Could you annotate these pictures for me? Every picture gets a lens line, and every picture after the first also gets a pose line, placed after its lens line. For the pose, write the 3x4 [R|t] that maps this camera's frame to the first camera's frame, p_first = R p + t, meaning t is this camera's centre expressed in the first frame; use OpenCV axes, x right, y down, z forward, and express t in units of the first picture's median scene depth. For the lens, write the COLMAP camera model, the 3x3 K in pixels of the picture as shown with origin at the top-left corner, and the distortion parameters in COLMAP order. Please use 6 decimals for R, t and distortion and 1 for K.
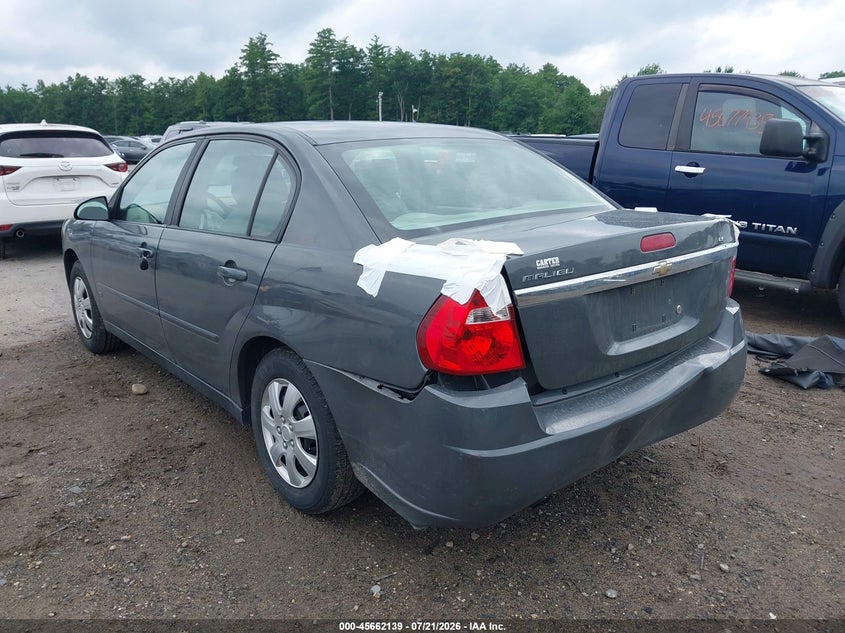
lens RADIAL K [[651.9, 0, 428.7], [0, 651.9, 321.8], [0, 0, 1]] dist [0.016030, -0.001662]
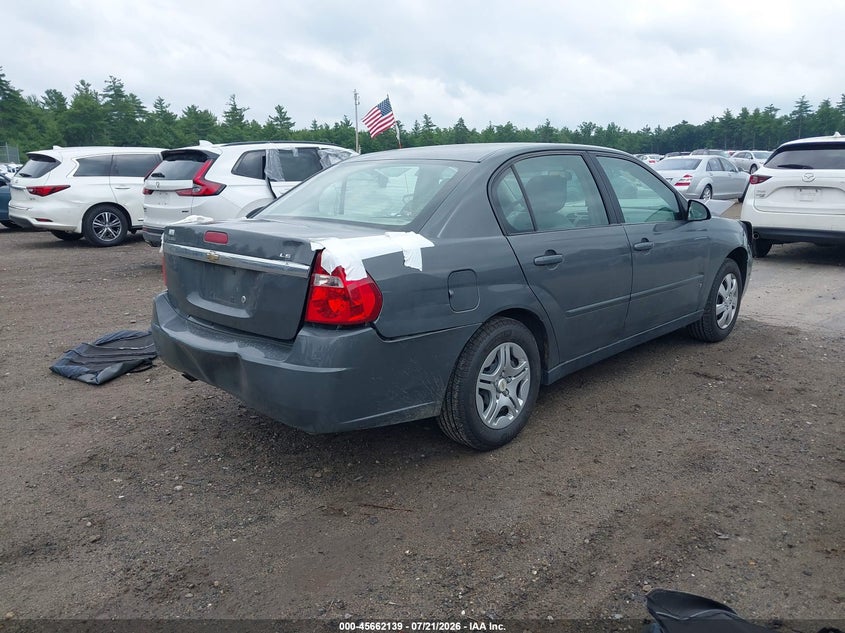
lens RADIAL K [[651.9, 0, 424.1], [0, 651.9, 319.6], [0, 0, 1]] dist [0.016030, -0.001662]
pose [[0.100369, 0.242688, -0.964898, 1.260653], [-0.256669, 0.943286, 0.210554, -0.257623], [0.961274, 0.226526, 0.156967, 0.891886]]
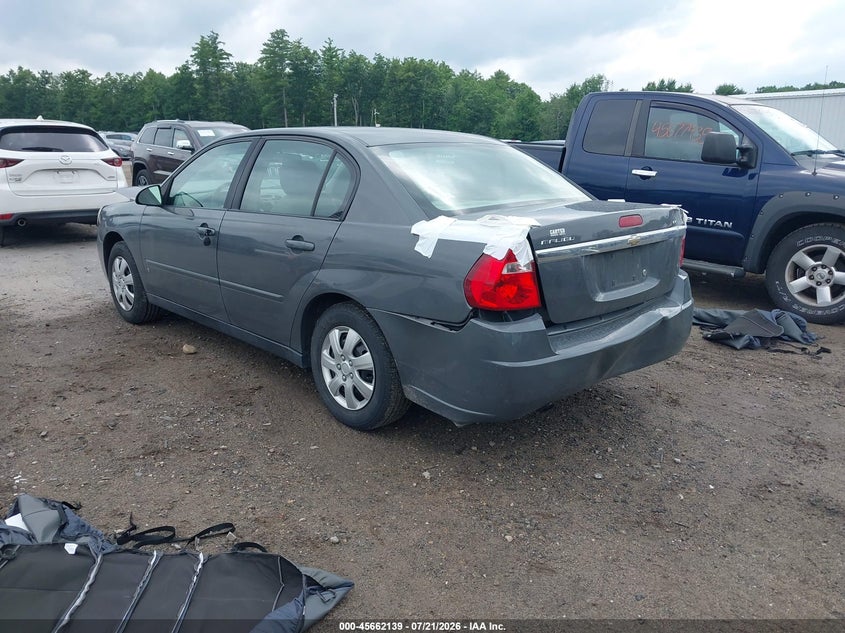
lens RADIAL K [[651.9, 0, 417.9], [0, 651.9, 308.6], [0, 0, 1]] dist [0.016030, -0.001662]
pose [[0.998314, 0.006332, 0.057700, -0.128477], [-0.005031, 0.999730, -0.022669, 0.069781], [-0.057828, 0.022341, 0.998077, -0.253381]]
